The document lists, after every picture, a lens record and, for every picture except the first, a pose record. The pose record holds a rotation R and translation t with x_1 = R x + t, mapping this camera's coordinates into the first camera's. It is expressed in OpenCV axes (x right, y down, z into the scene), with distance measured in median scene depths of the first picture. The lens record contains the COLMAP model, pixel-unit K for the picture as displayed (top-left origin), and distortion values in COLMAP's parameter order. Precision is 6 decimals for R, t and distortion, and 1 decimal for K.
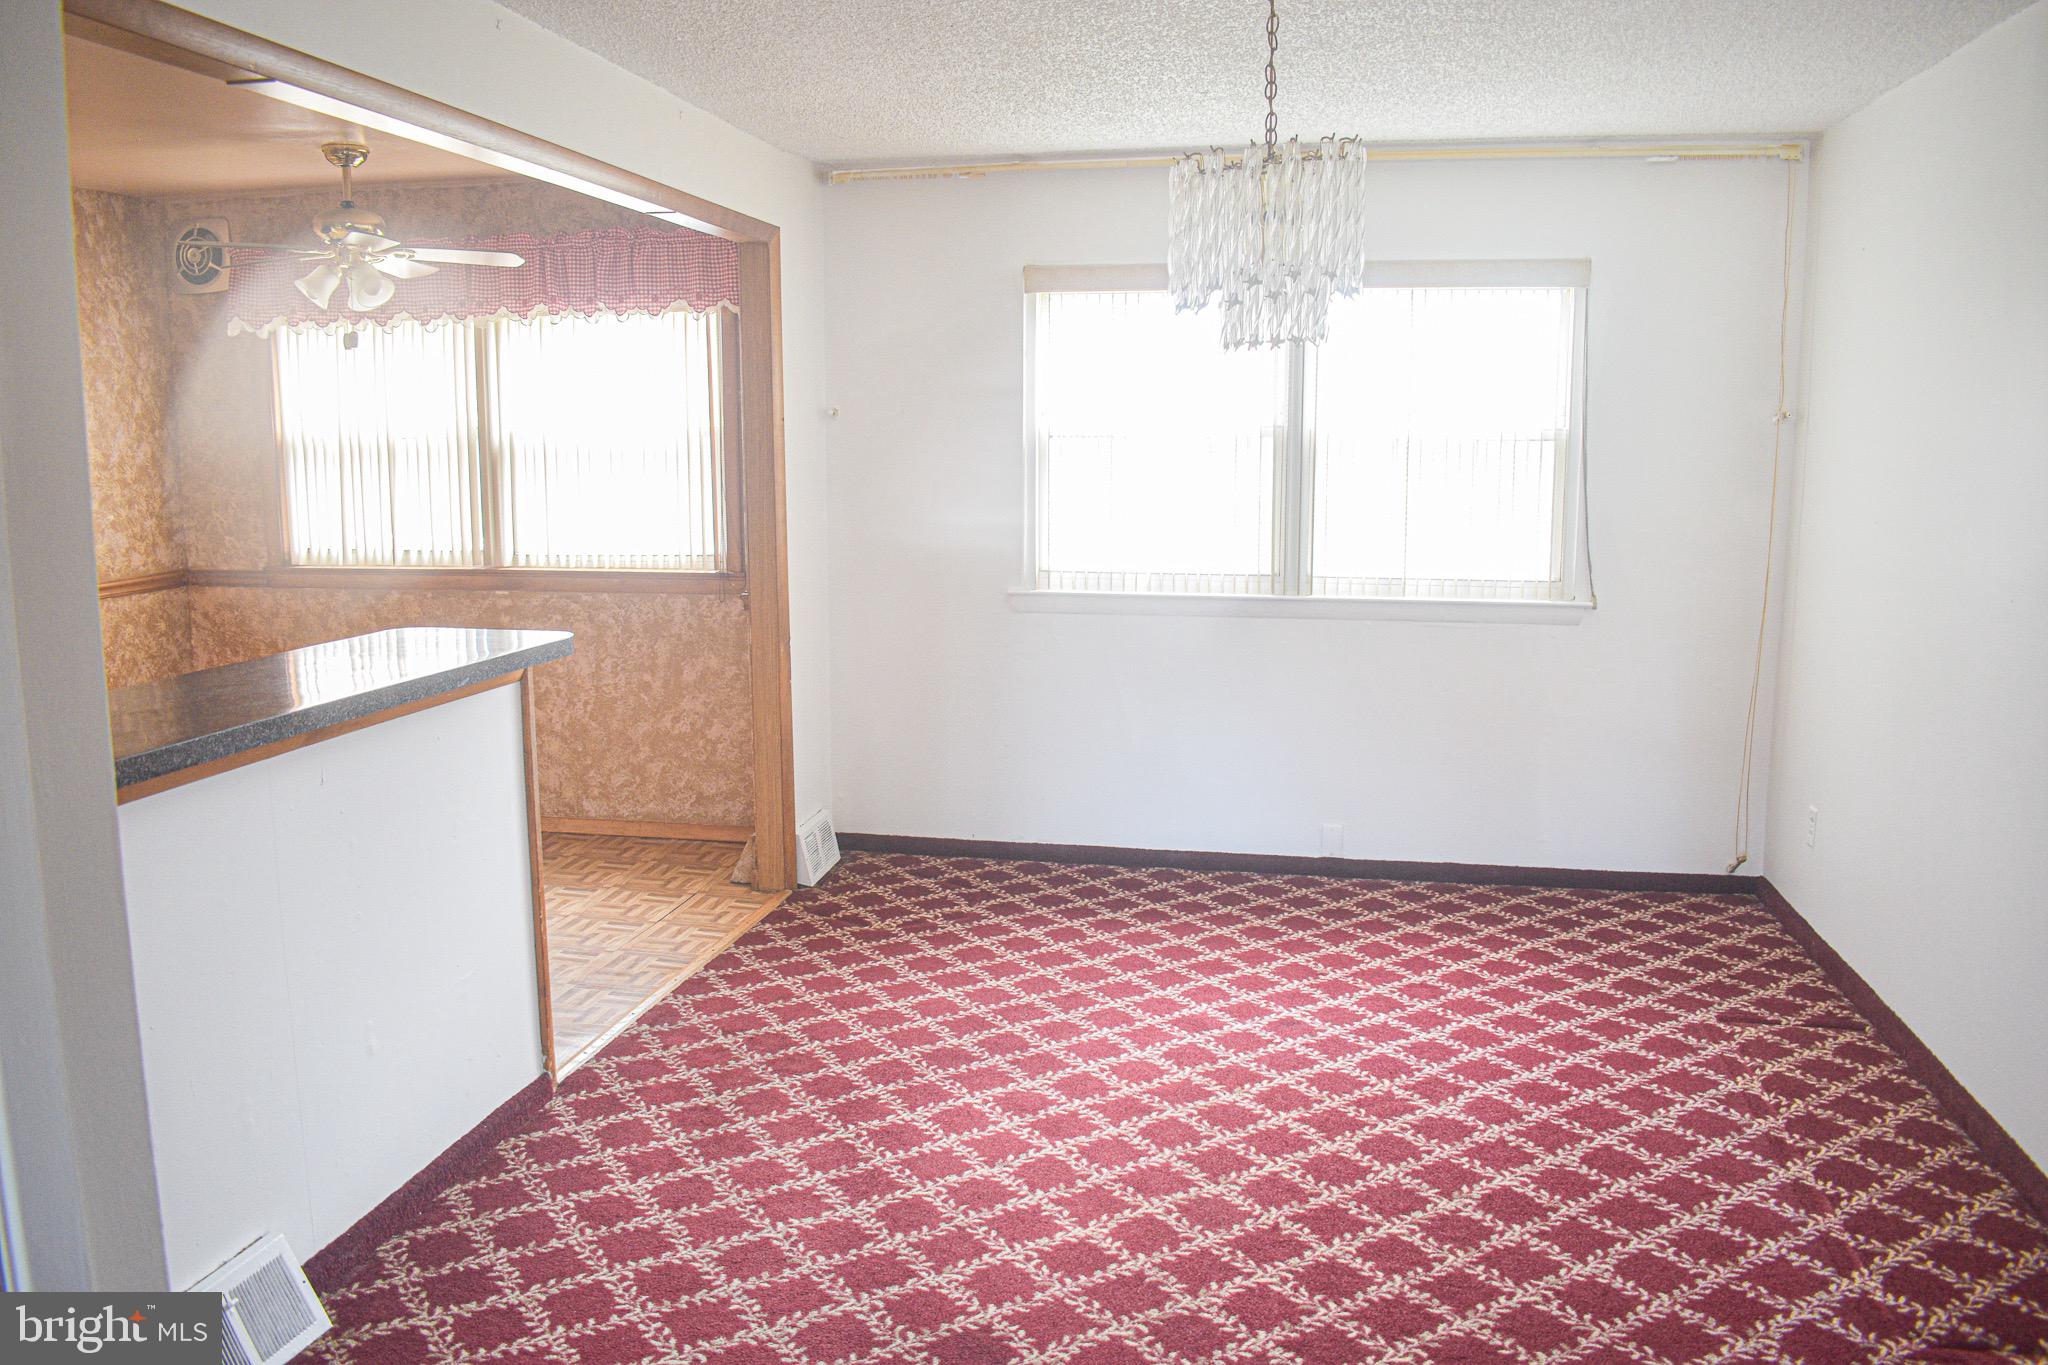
lens RADIAL K [[1590.2, 0, 1025.8], [0, 1590.2, 680.5], [0, 0, 1]] dist [-0.095946, 0.013657]
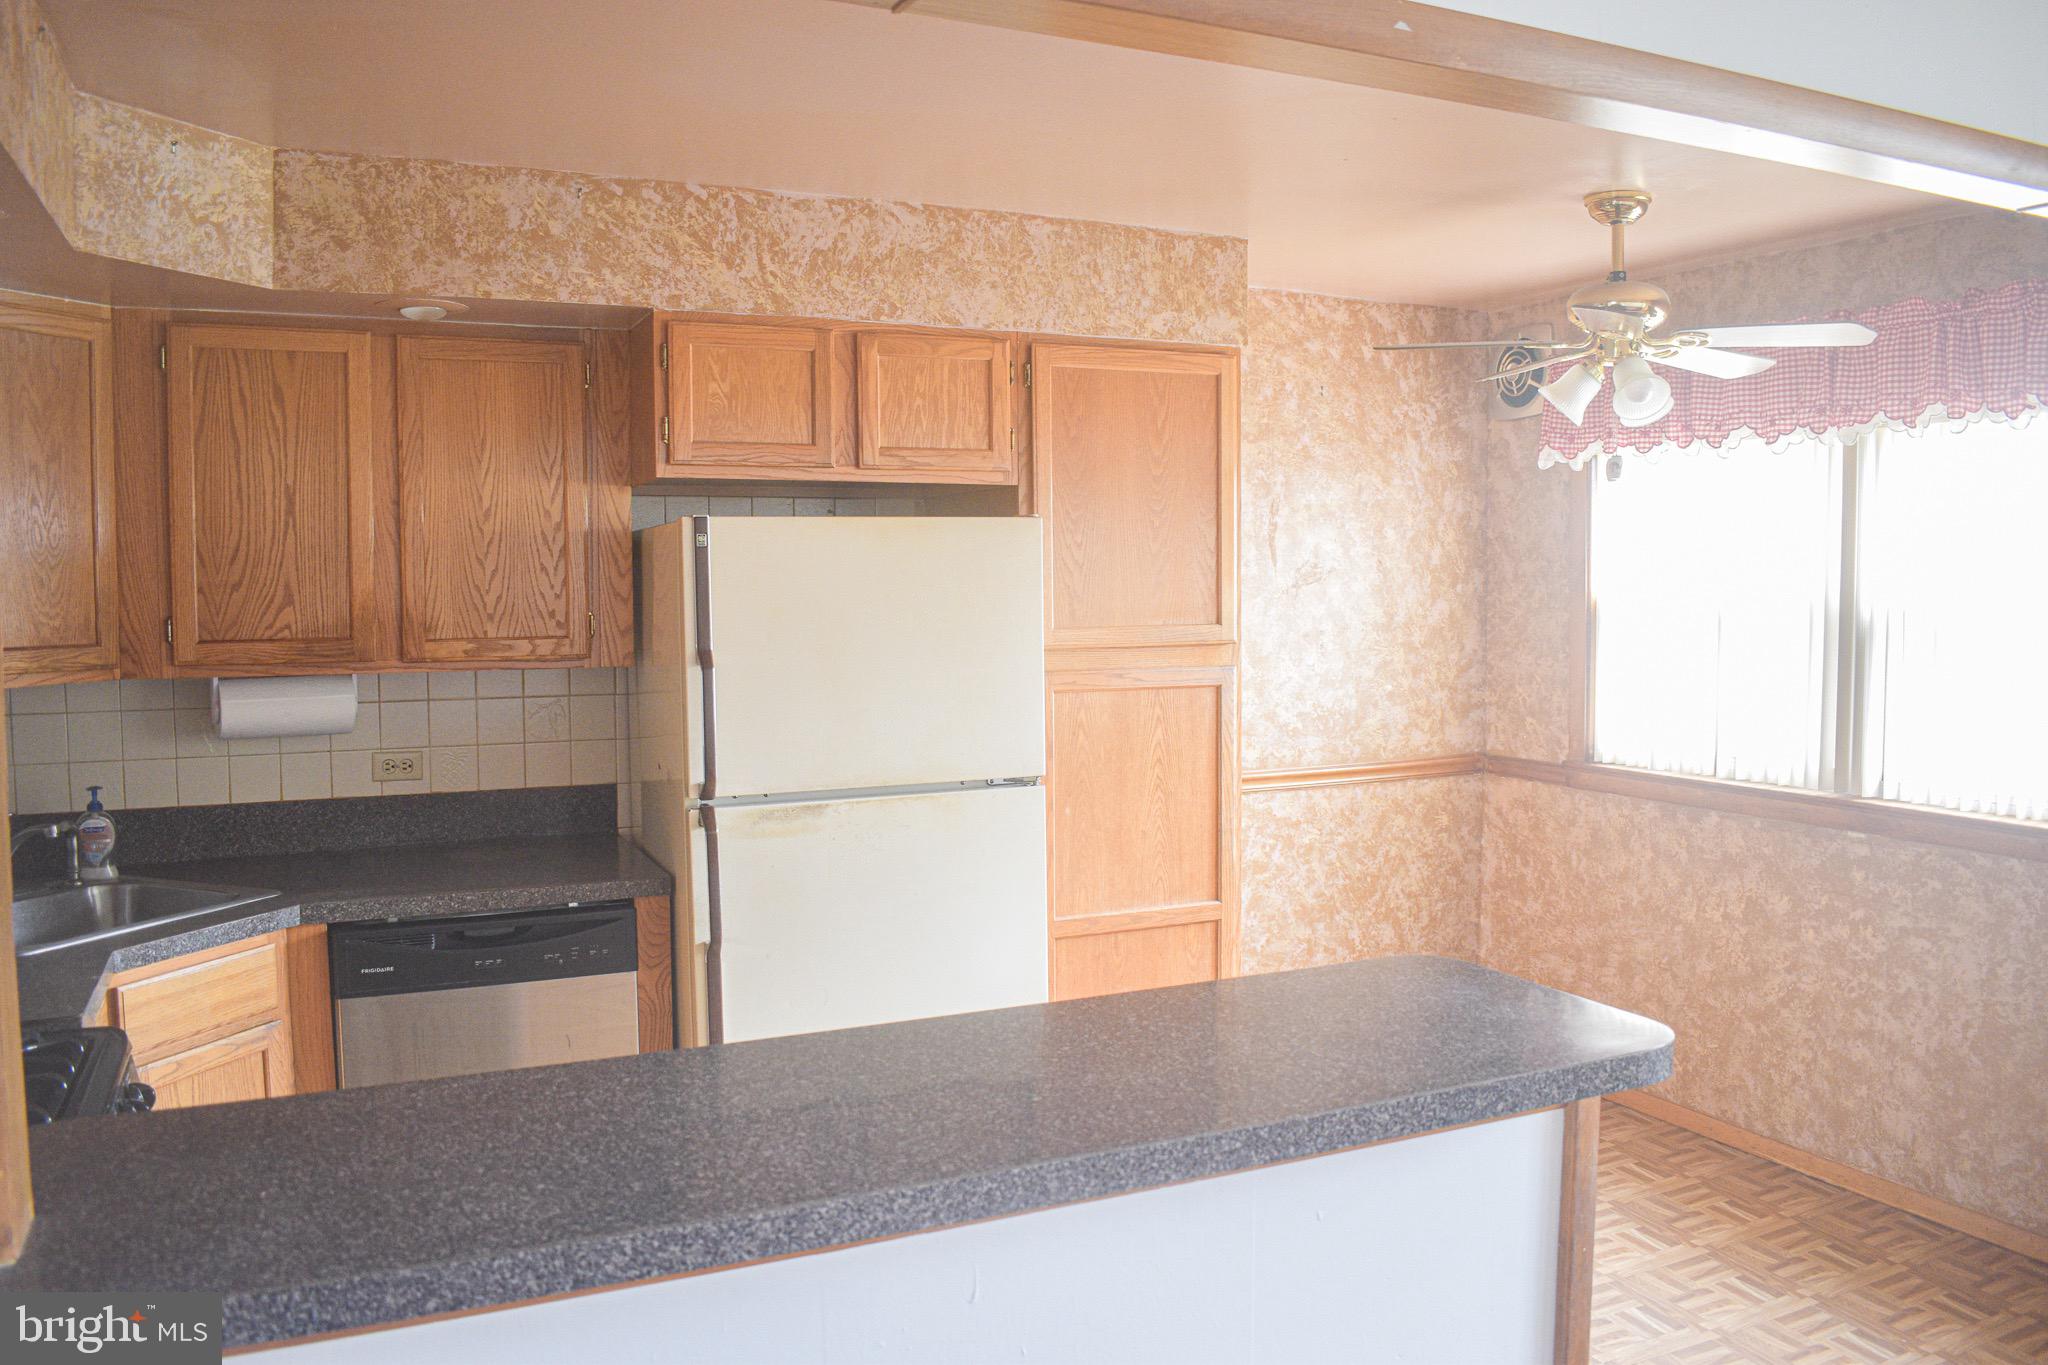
lens RADIAL K [[1590.2, 0, 1030.7], [0, 1590.2, 684.1], [0, 0, 1]] dist [-0.095946, 0.013657]
pose [[0.589099, 0.051862, -0.806395, -0.011820], [-0.120923, 0.992359, -0.024517, -0.061289], [0.798962, 0.111955, 0.590869, 0.323040]]
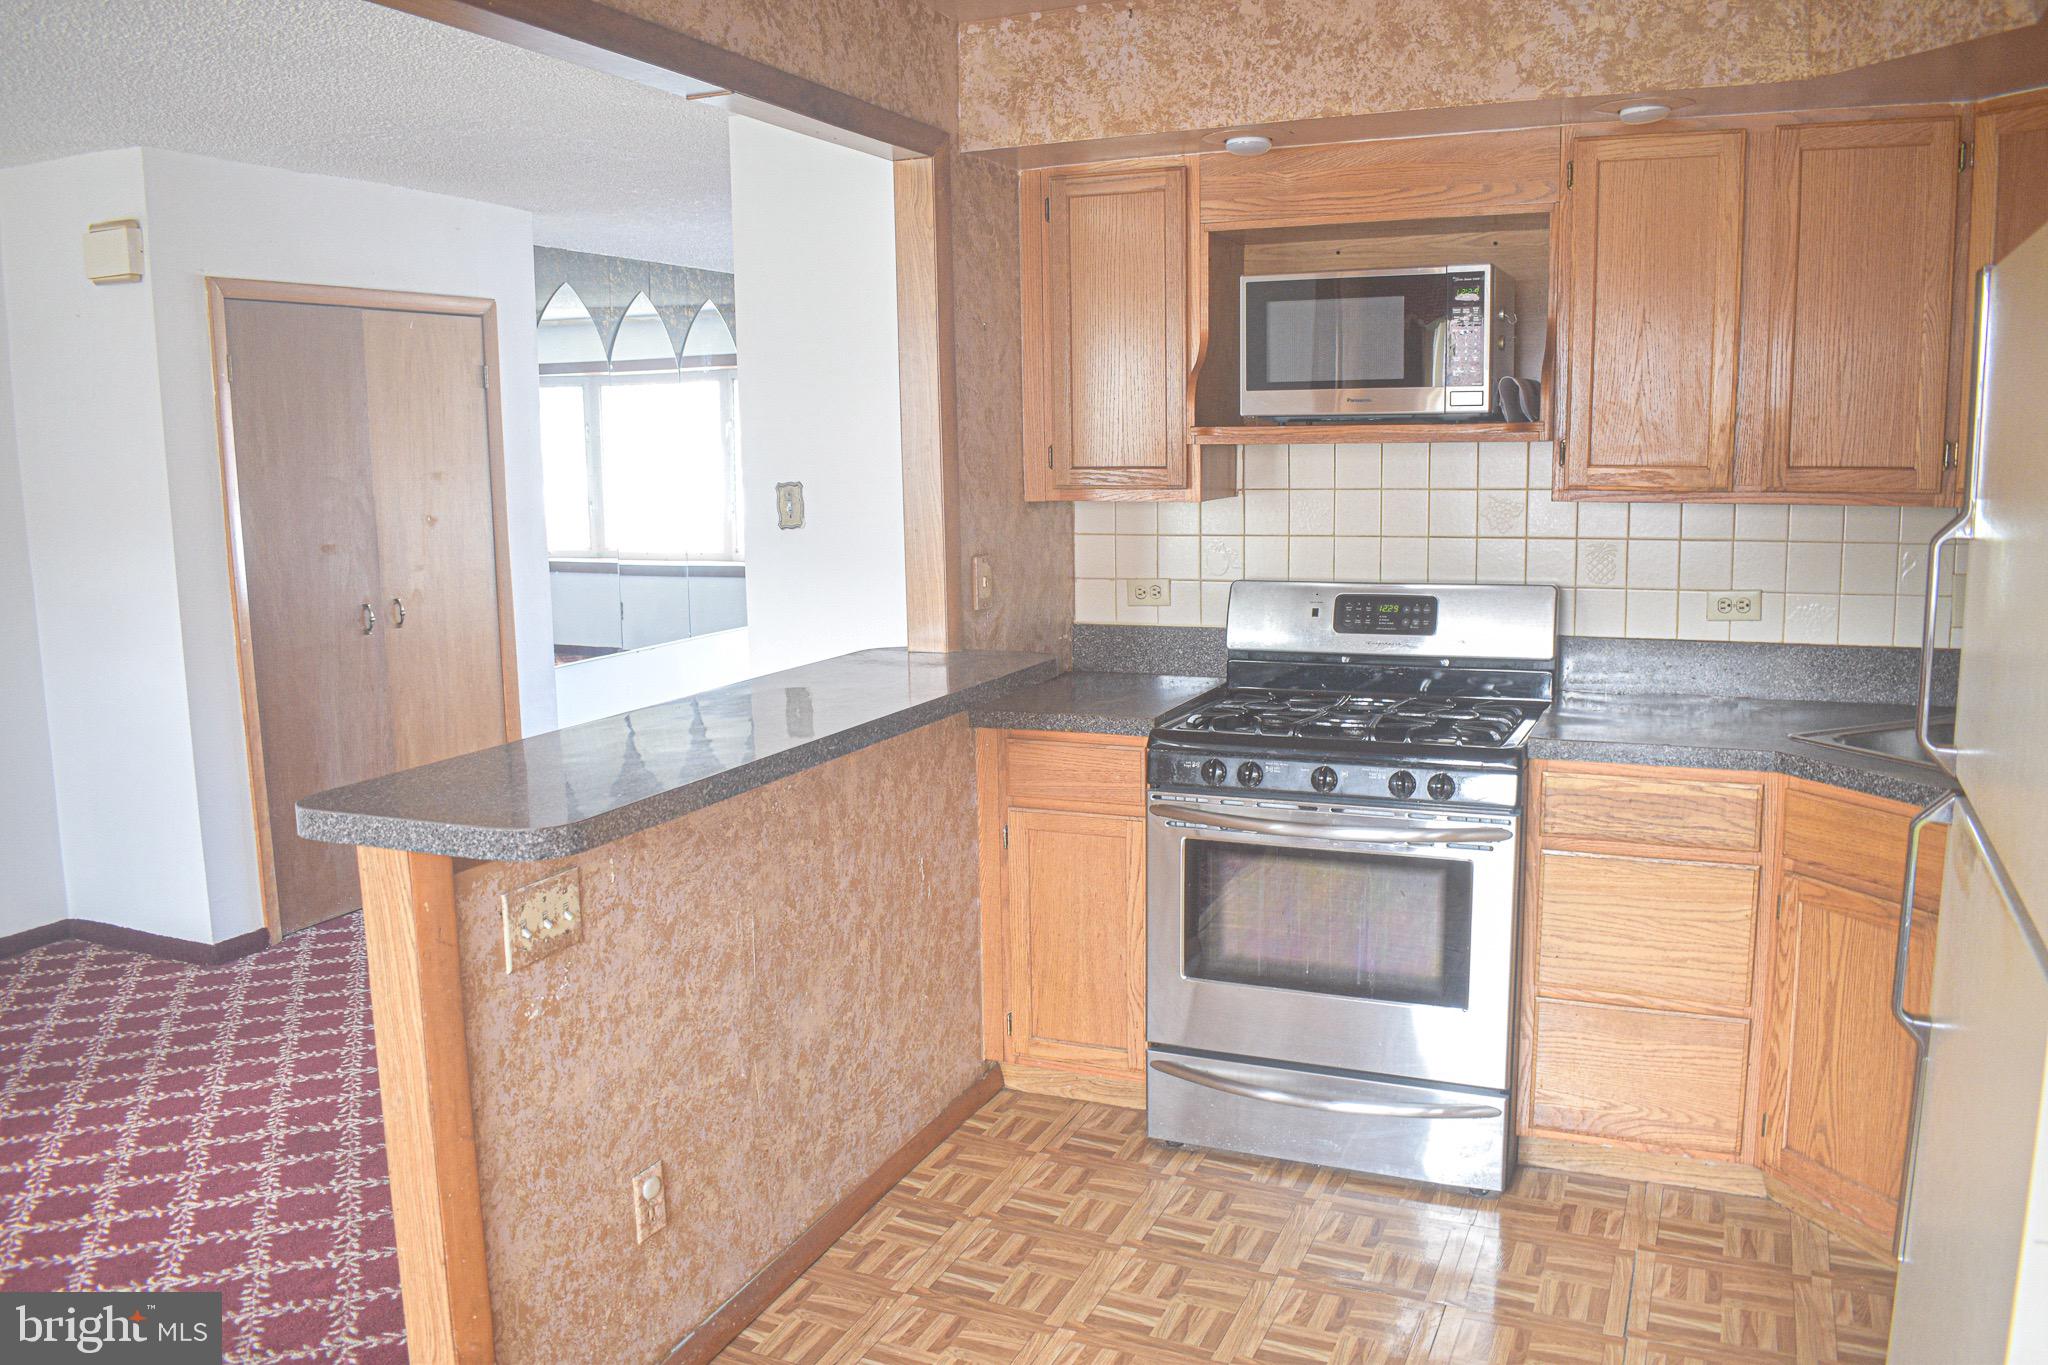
lens RADIAL K [[1590.2, 0, 1029.7], [0, 1590.2, 684.0], [0, 0, 1]] dist [-0.095946, 0.013657]
pose [[-0.976504, -0.014148, 0.215033, -0.475419], [0.051689, 0.953336, 0.297455, -0.151918], [-0.209207, 0.301581, -0.930205, 0.974152]]
